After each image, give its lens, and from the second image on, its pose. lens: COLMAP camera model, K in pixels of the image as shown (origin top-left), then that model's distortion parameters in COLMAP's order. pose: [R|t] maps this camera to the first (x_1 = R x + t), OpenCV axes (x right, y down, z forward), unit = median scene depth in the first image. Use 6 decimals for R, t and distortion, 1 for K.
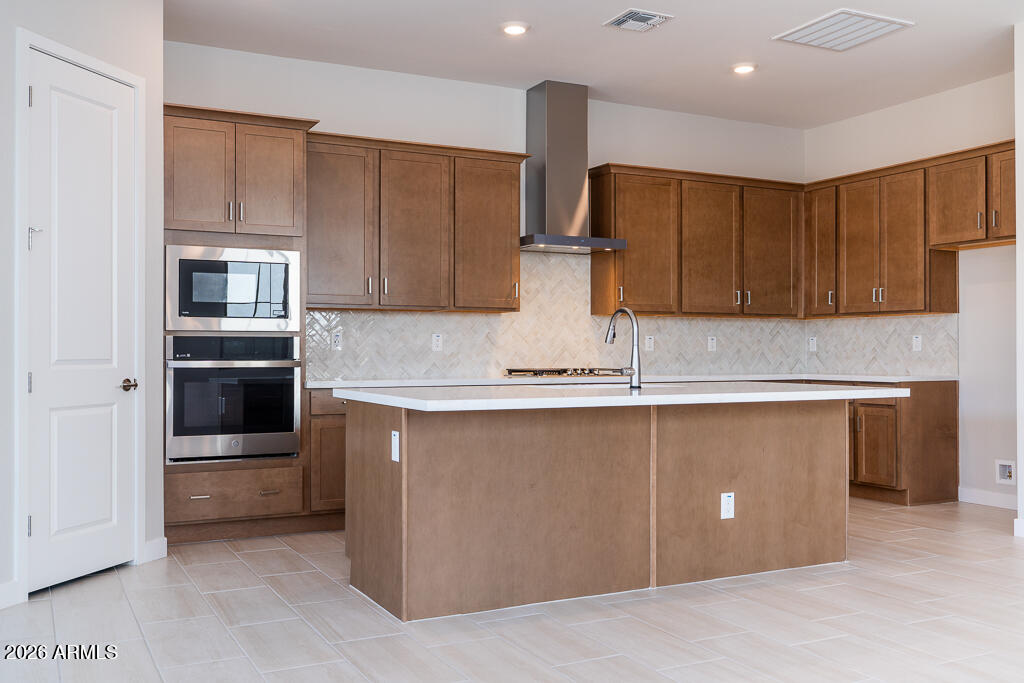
lens RADIAL K [[965.5, 0, 512.0], [0, 965.5, 341.5], [0, 0, 1]] dist [0.003608, 0.003620]
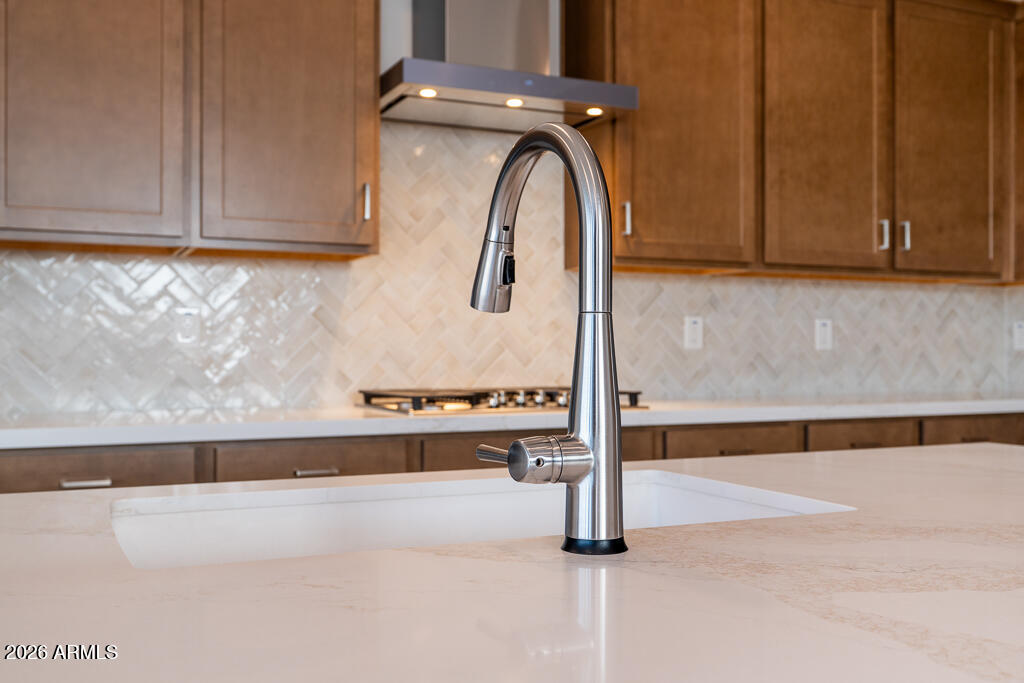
lens RADIAL K [[1045.4, 0, 512.0], [0, 1045.4, 341.5], [0, 0, 1]] dist [0.003897, 0.006087]
pose [[0.999350, -0.000109, -0.036039, 0.074680], [0.000149, 0.999999, 0.001132, 0.005785], [0.036039, -0.001136, 0.999350, 0.502633]]
